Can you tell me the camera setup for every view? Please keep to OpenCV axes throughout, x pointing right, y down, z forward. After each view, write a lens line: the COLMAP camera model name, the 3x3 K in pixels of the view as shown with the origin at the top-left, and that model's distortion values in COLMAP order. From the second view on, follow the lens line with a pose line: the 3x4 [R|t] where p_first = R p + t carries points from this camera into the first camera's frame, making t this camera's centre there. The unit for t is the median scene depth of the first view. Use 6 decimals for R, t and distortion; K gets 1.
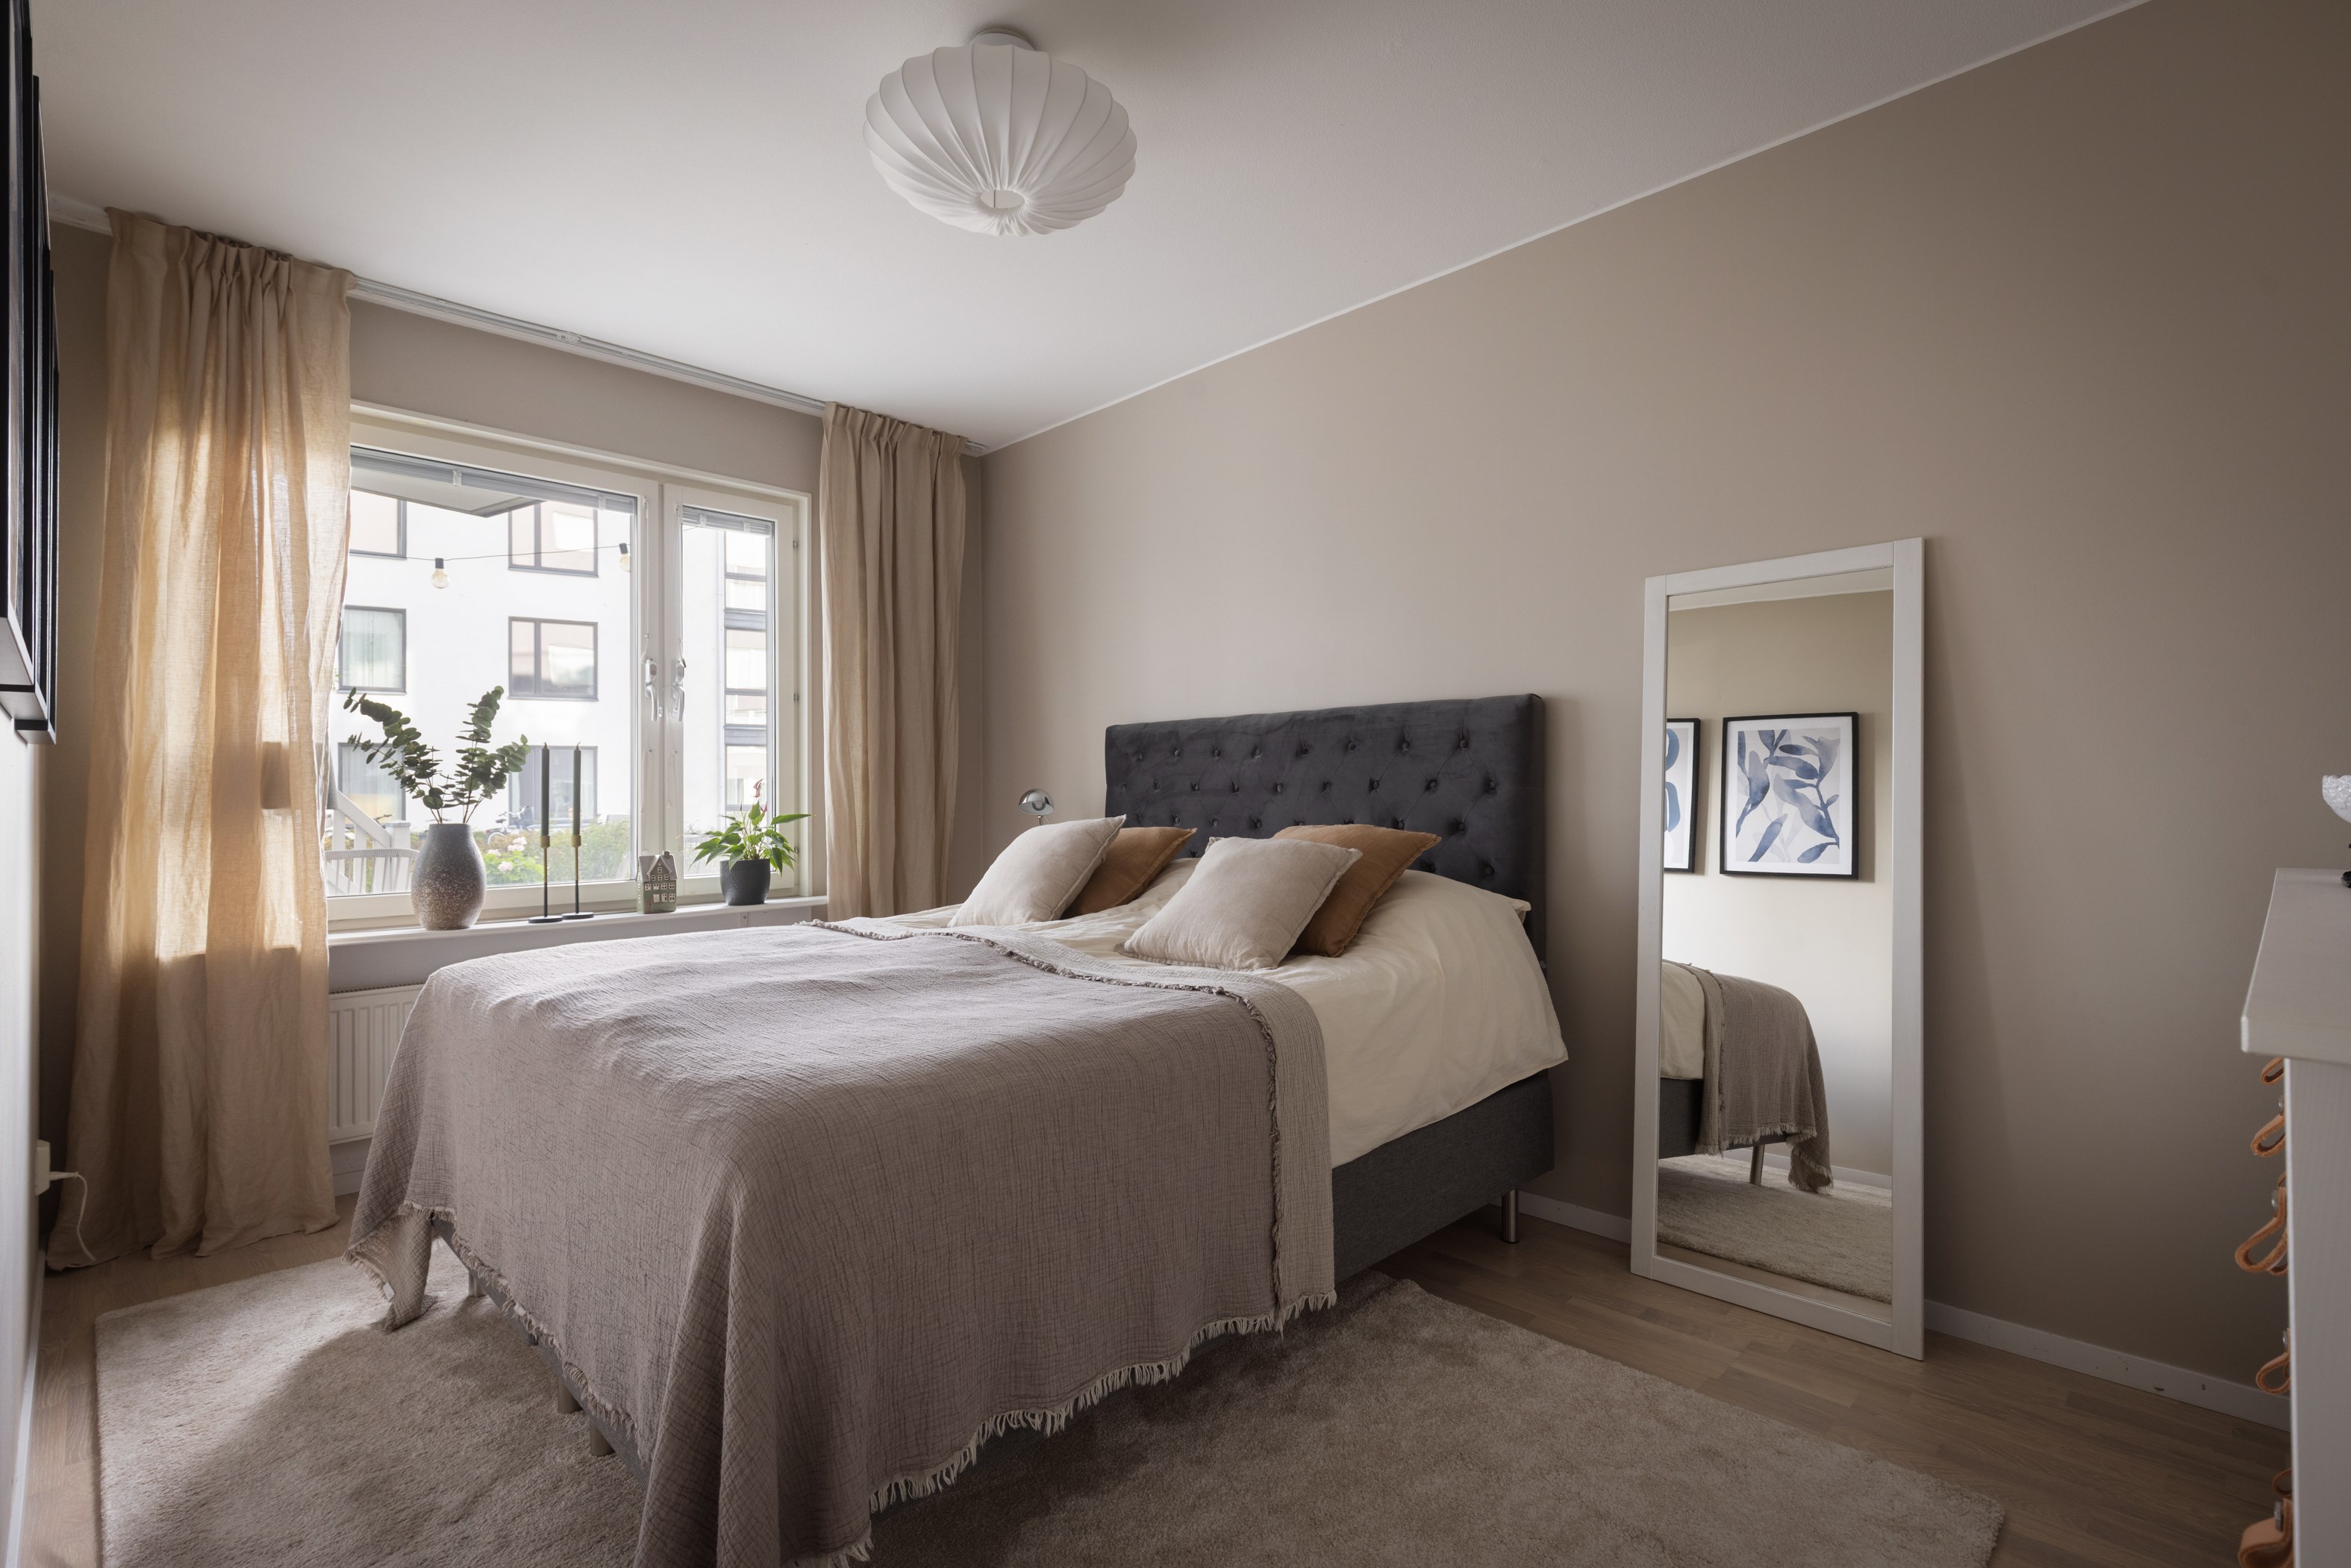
lens RADIAL K [[1085.2, 0, 1172.7], [0, 1085.2, 778.7], [0, 0, 1]] dist [-0.001351, -0.000002]
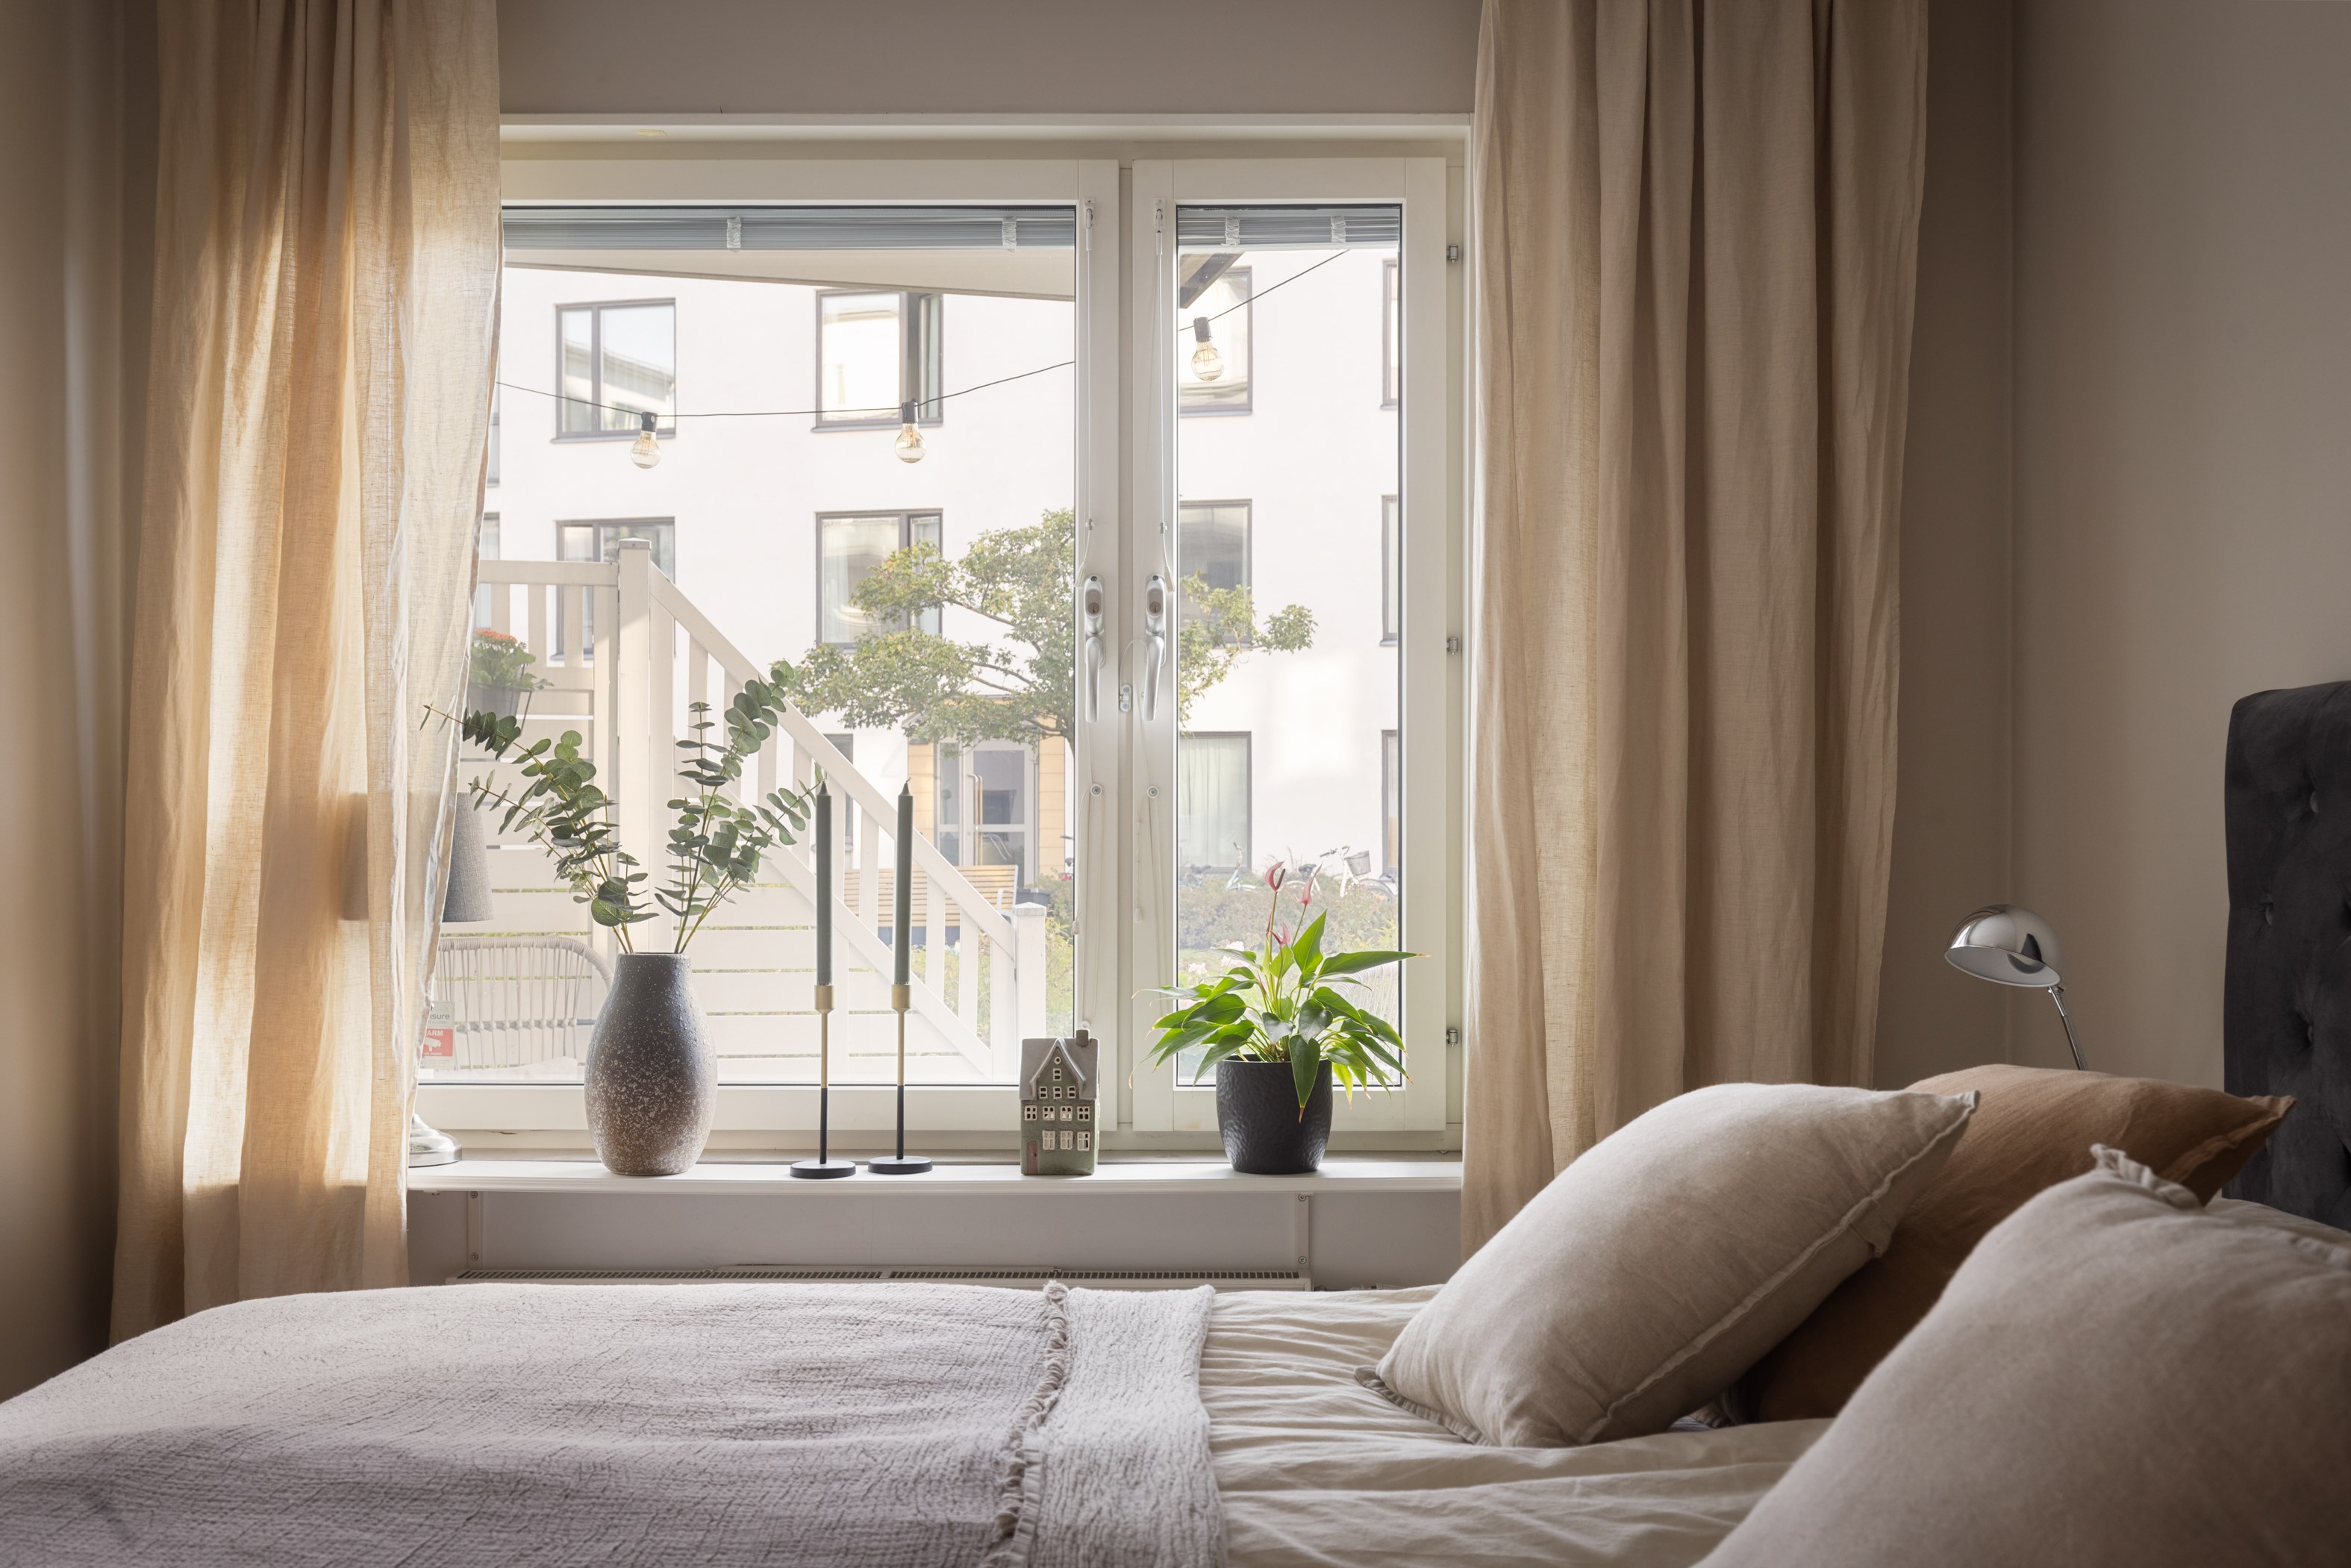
lens RADIAL K [[2335.1, 0, 1177.7], [0, 2335.1, 799.6], [0, 0, 1]] dist [0.002087, 0.000000]
pose [[0.694005, 0.003138, -0.719963, 0.230399], [0.005037, 0.999945, 0.009215, -0.033306], [0.719953, -0.010022, 0.693951, 0.418411]]
